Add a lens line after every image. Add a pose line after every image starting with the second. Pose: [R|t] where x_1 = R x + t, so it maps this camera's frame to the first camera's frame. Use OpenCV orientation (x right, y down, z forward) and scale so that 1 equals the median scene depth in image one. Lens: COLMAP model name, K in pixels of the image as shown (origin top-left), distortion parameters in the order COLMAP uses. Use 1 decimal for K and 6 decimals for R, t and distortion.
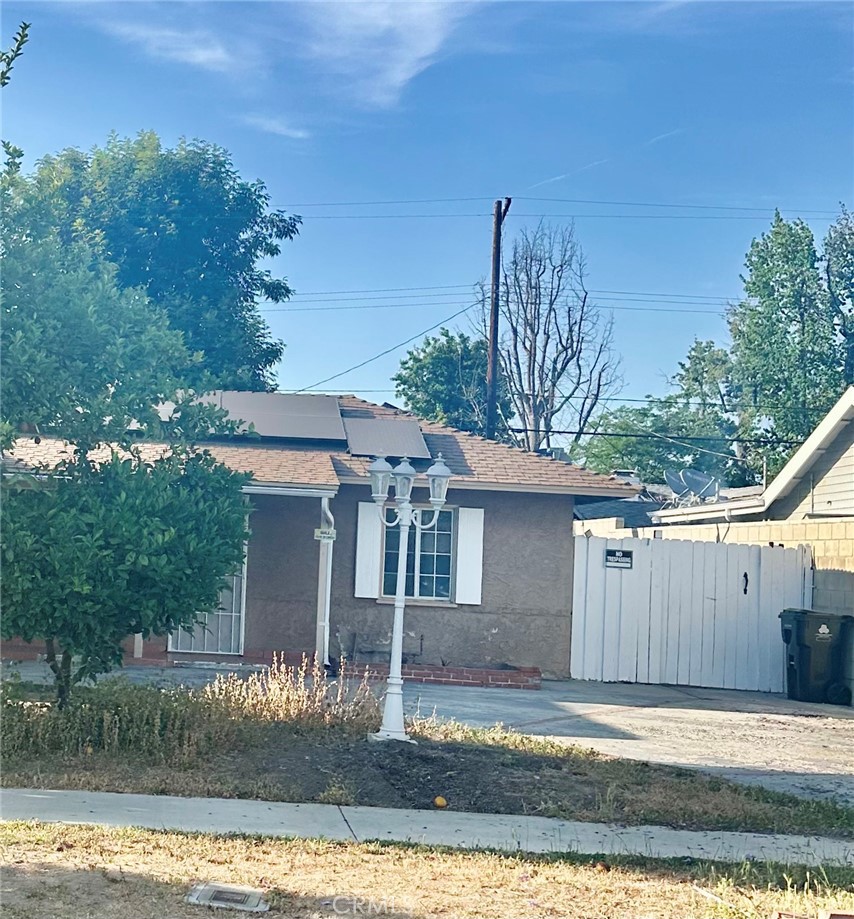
lens RADIAL K [[735.3, 0, 427.1], [0, 735.3, 461.2], [0, 0, 1]] dist [-0.000818, -0.002513]
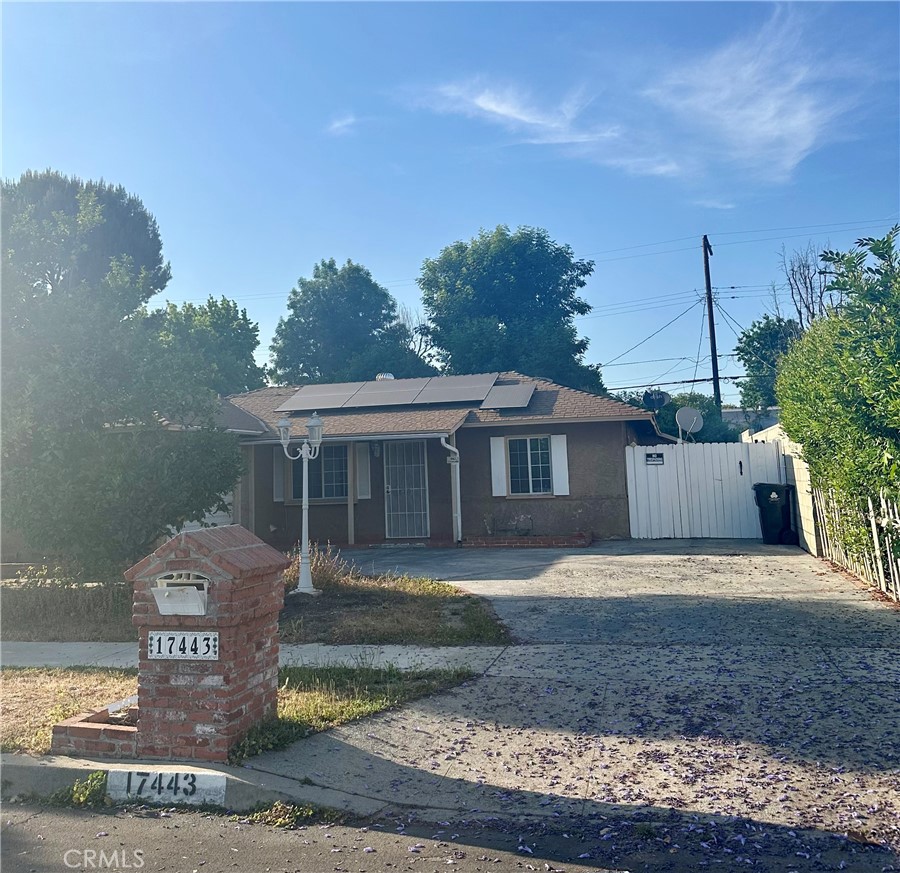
lens RADIAL K [[450.8, 0, 442.9], [0, 450.8, 394.6], [0, 0, 1]] dist [-0.020047, -0.001376]
pose [[0.986496, -0.100662, -0.129202, -0.402836], [0.095511, 0.994389, -0.045482, -0.022944], [0.133055, 0.032528, 0.990575, -0.034017]]
